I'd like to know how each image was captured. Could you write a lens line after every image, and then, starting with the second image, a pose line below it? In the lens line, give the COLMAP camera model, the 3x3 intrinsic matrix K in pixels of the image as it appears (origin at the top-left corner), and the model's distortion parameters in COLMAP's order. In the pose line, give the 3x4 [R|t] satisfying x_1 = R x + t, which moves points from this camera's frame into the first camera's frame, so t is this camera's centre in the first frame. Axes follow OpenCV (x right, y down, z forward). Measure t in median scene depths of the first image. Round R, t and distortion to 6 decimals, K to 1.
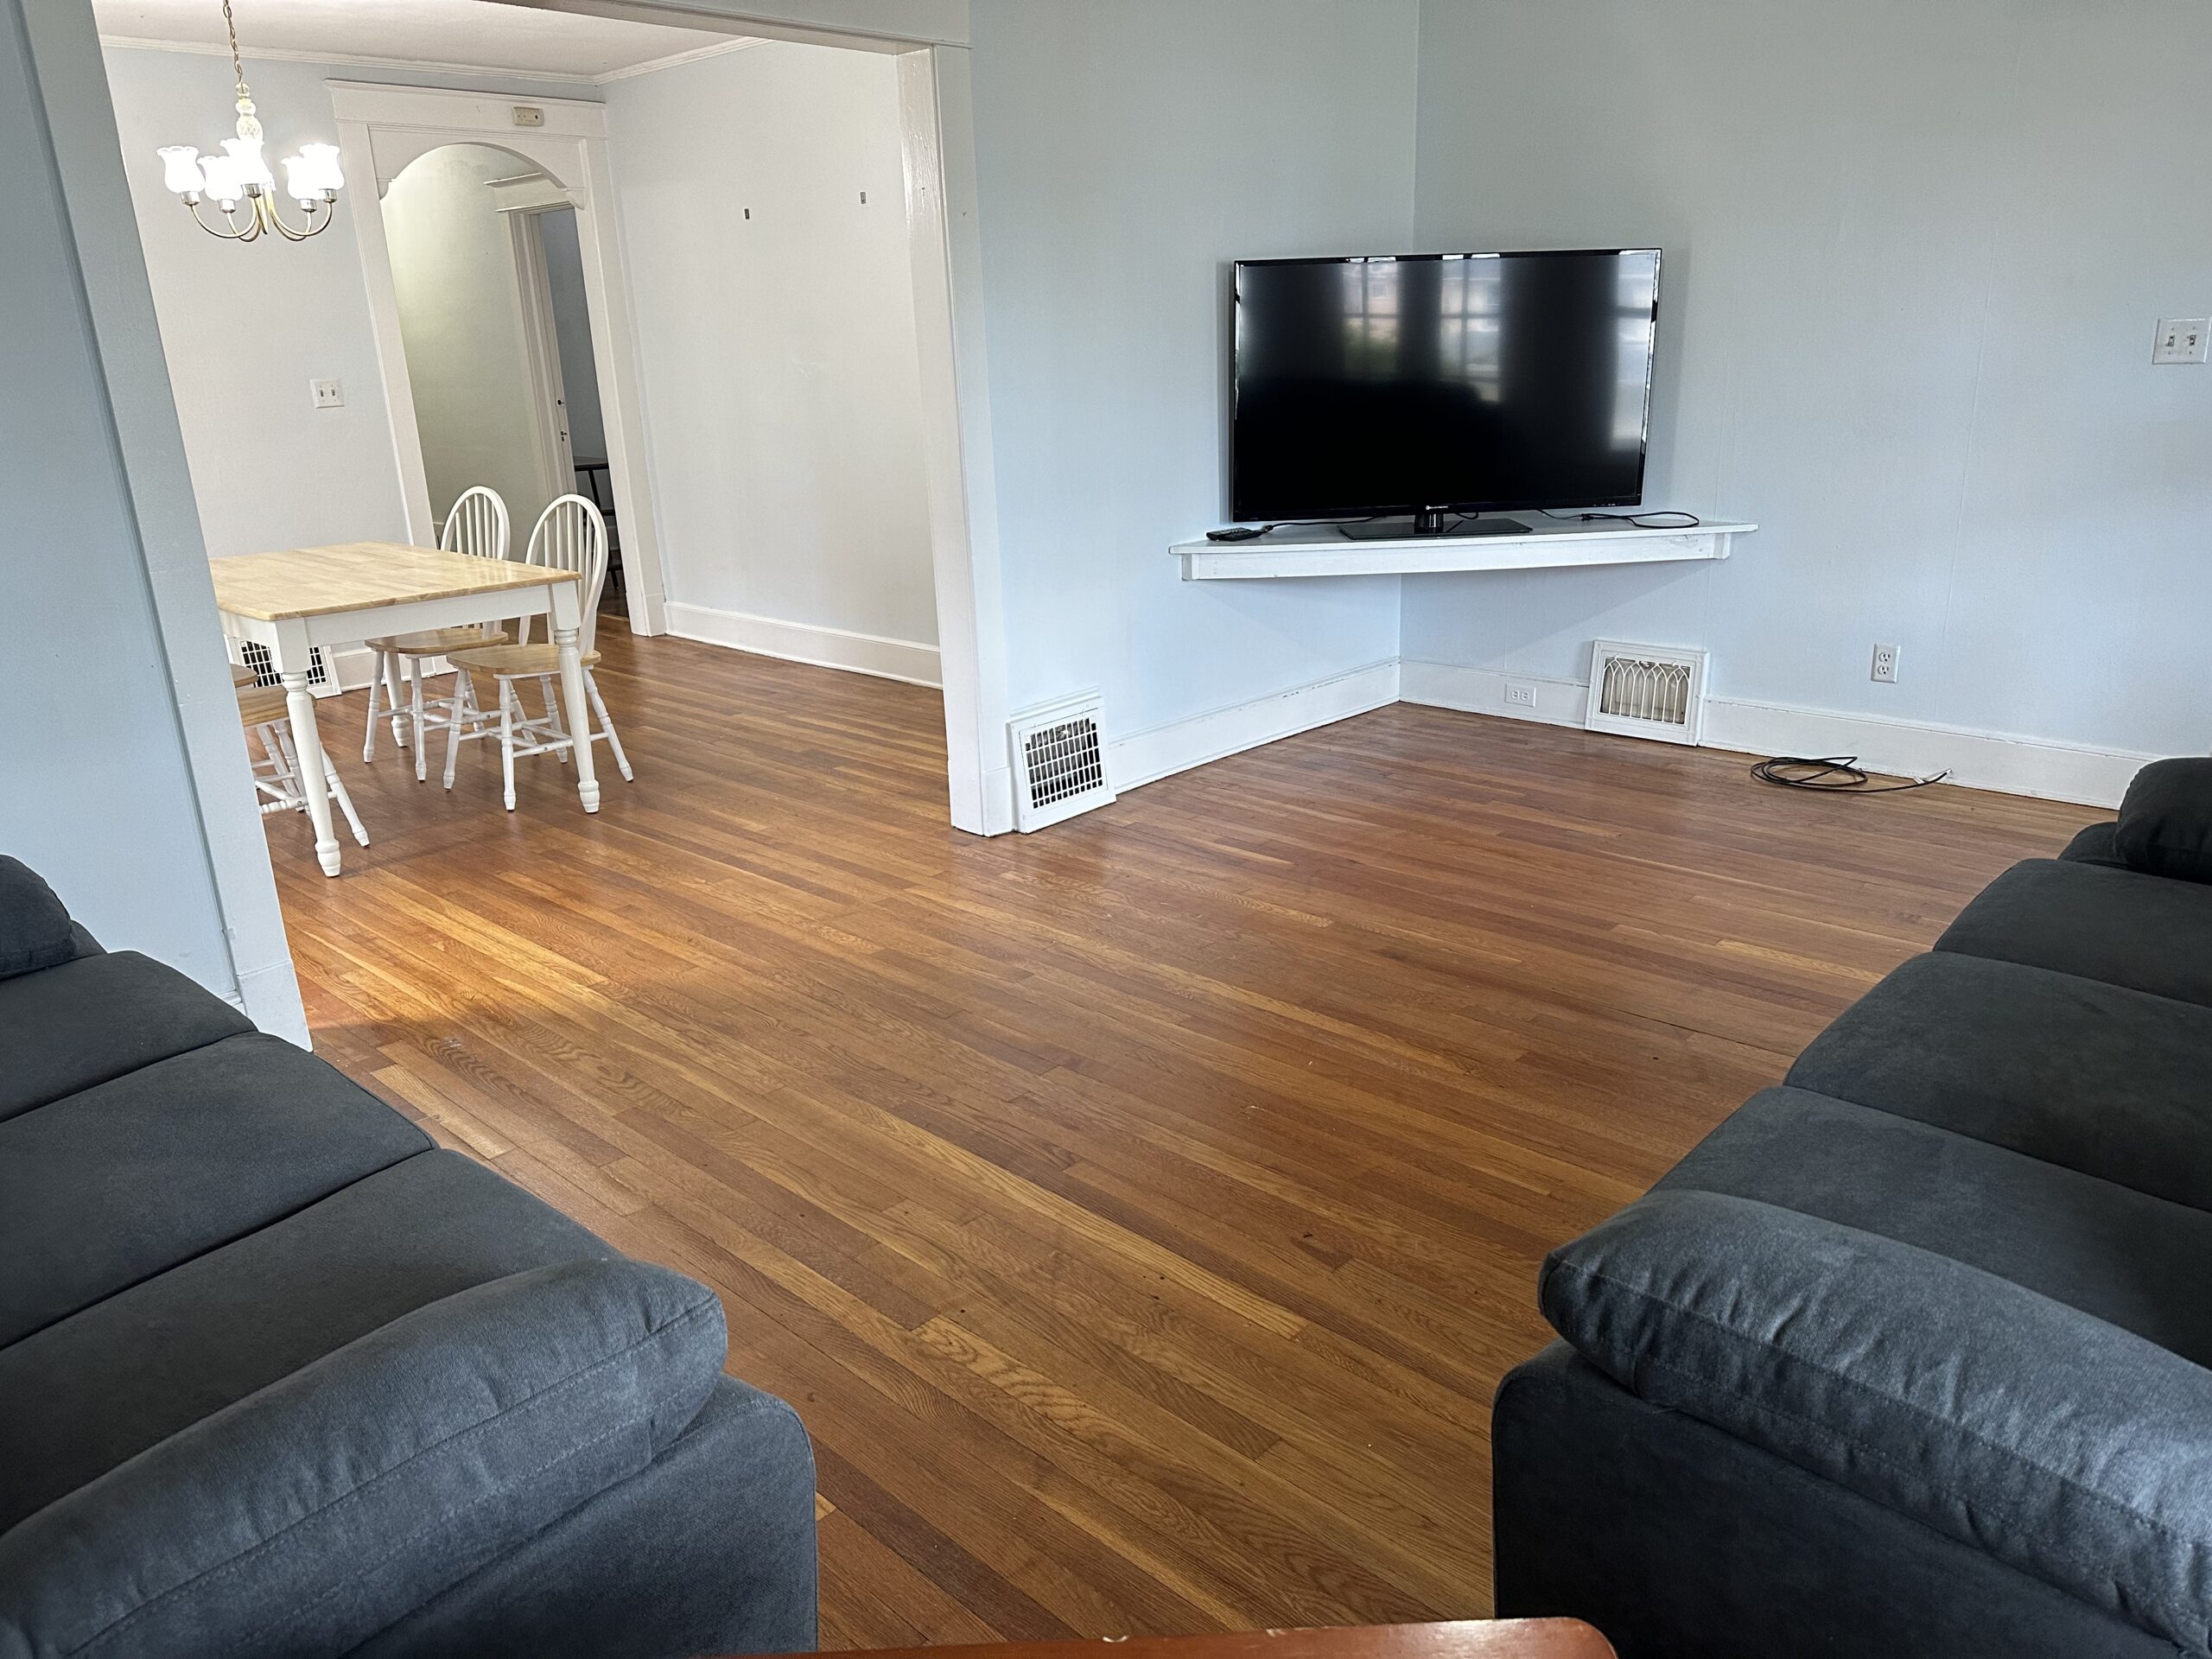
lens RADIAL K [[1551.3, 0, 1098.5], [0, 1551.3, 817.5], [0, 0, 1]] dist [0.102660, -0.105798]
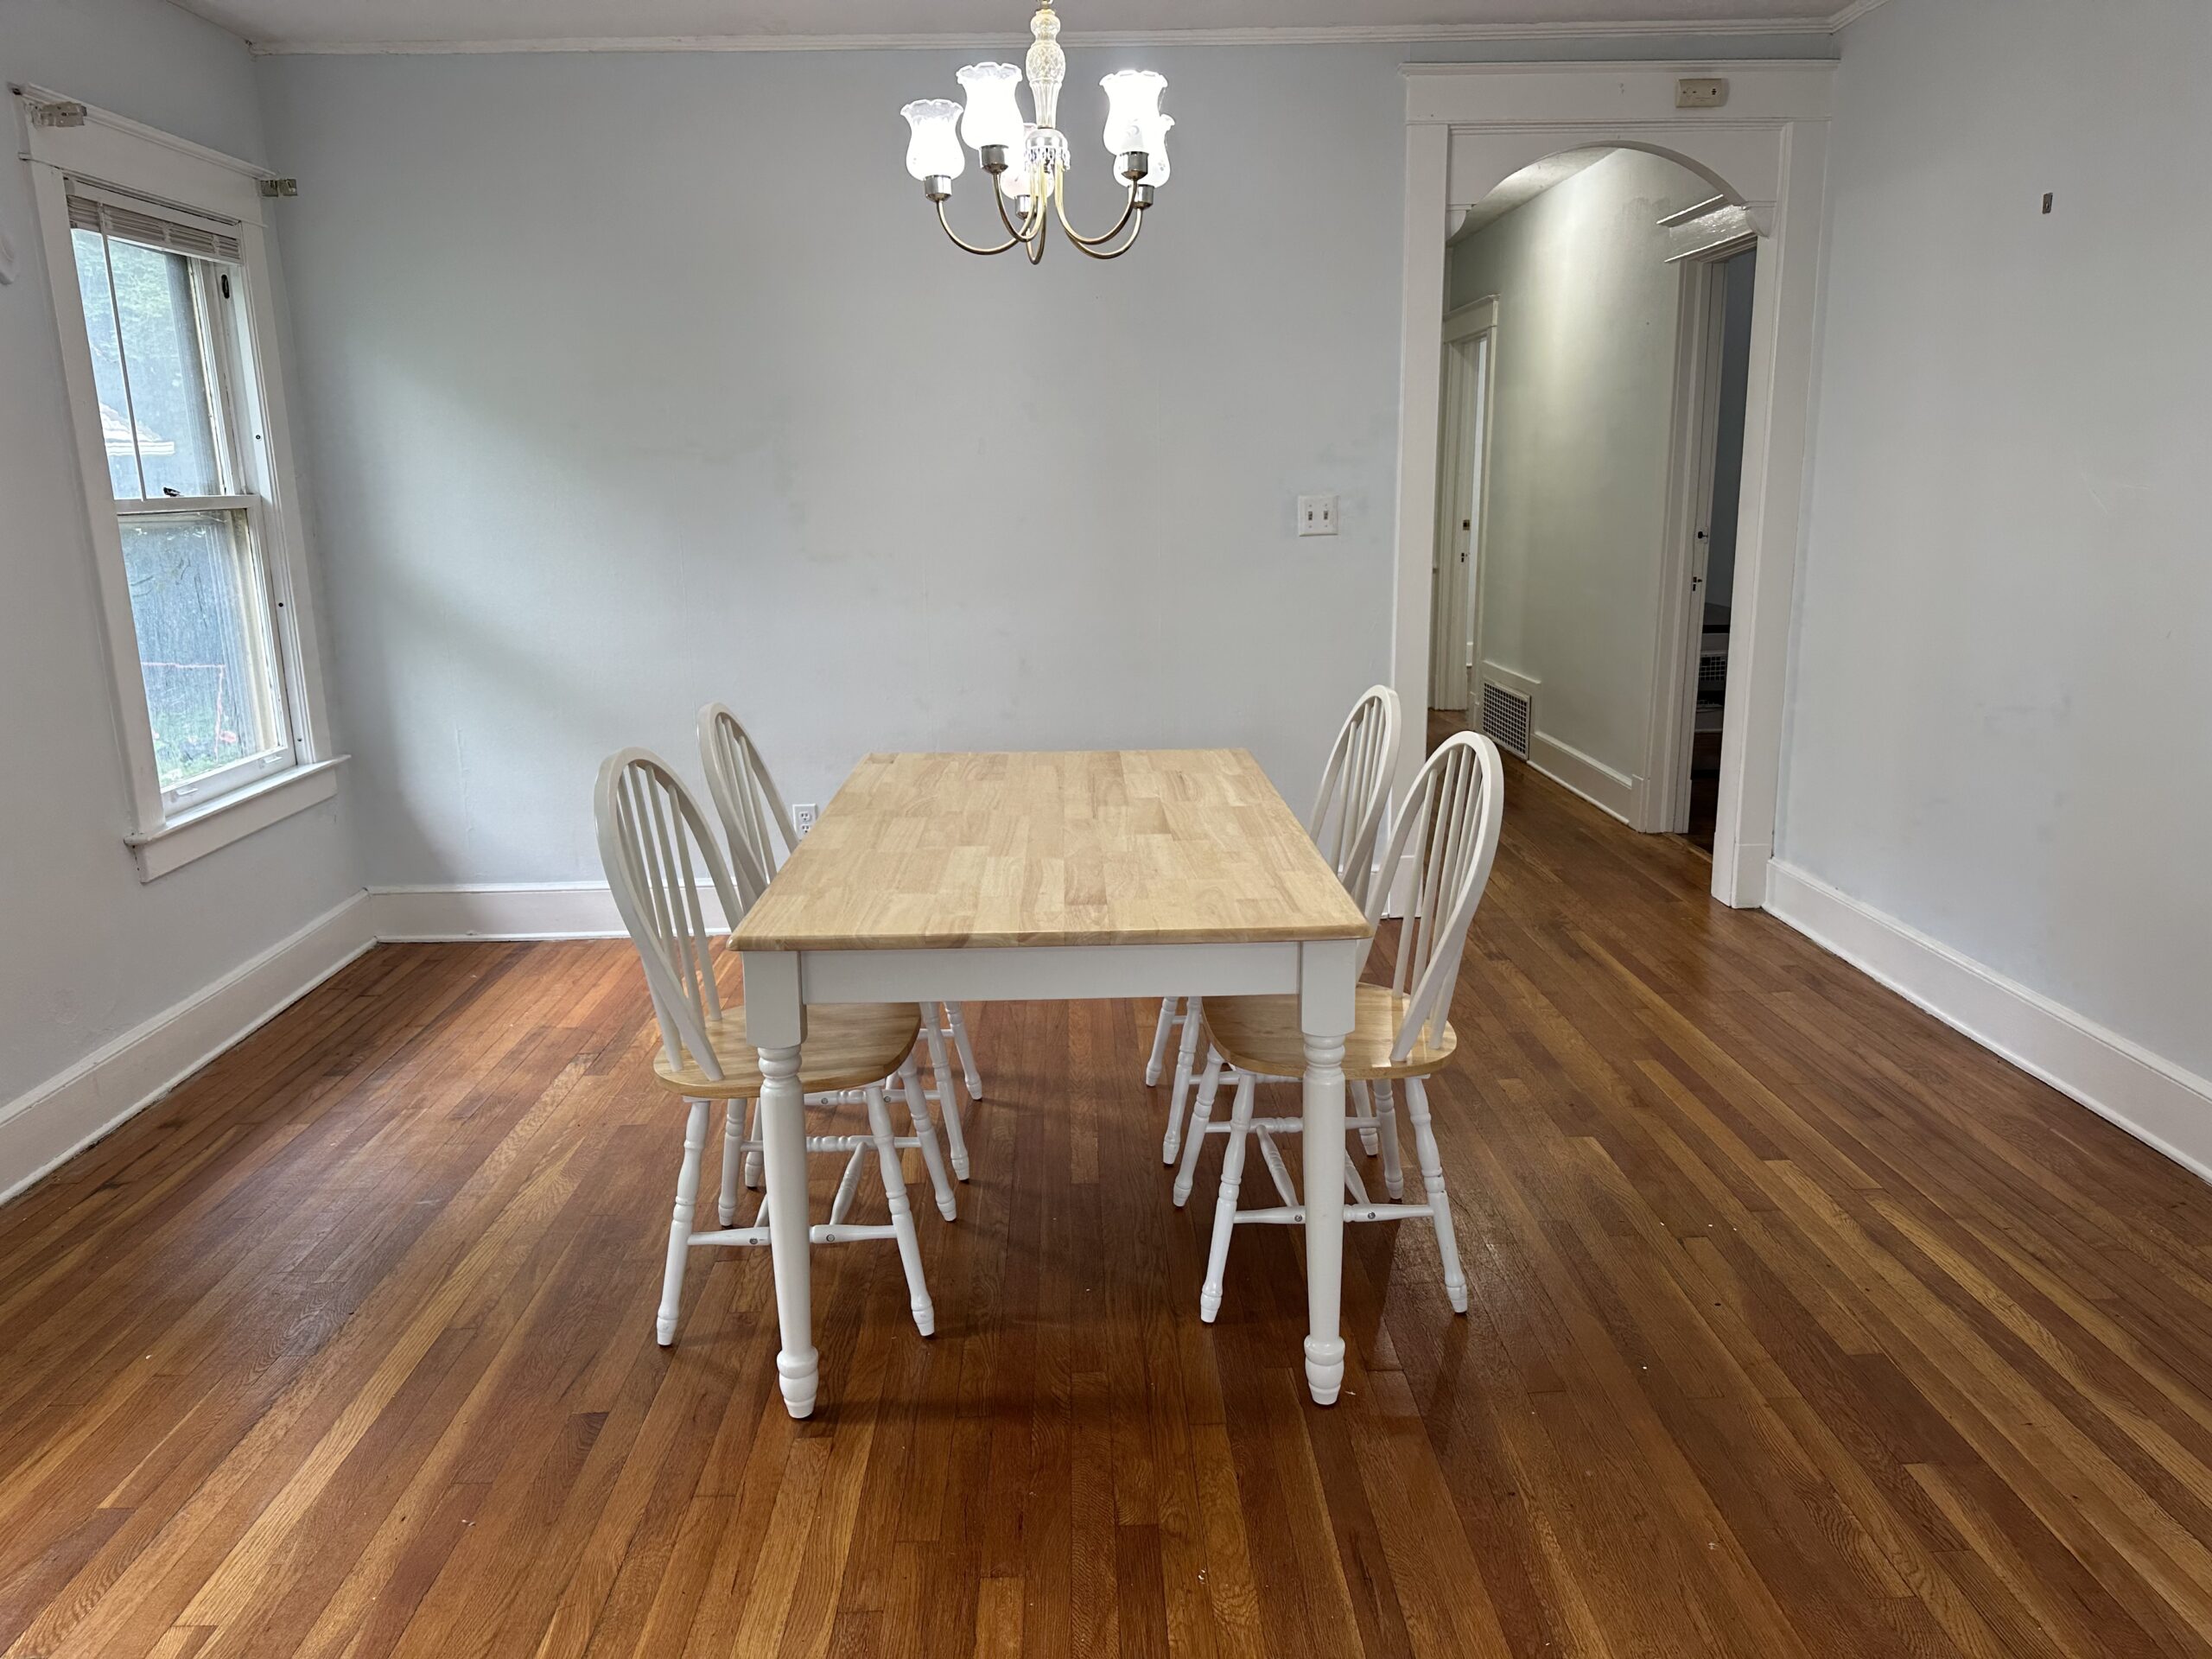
lens RADIAL K [[1560.4, 0, 1147.0], [0, 1560.4, 829.3], [0, 0, 1]] dist [0.077606, -0.101763]
pose [[0.731460, 0.172999, -0.659573, -0.082512], [-0.214048, 0.976642, 0.018786, -0.178027], [0.647417, 0.127439, 0.751405, 0.618294]]
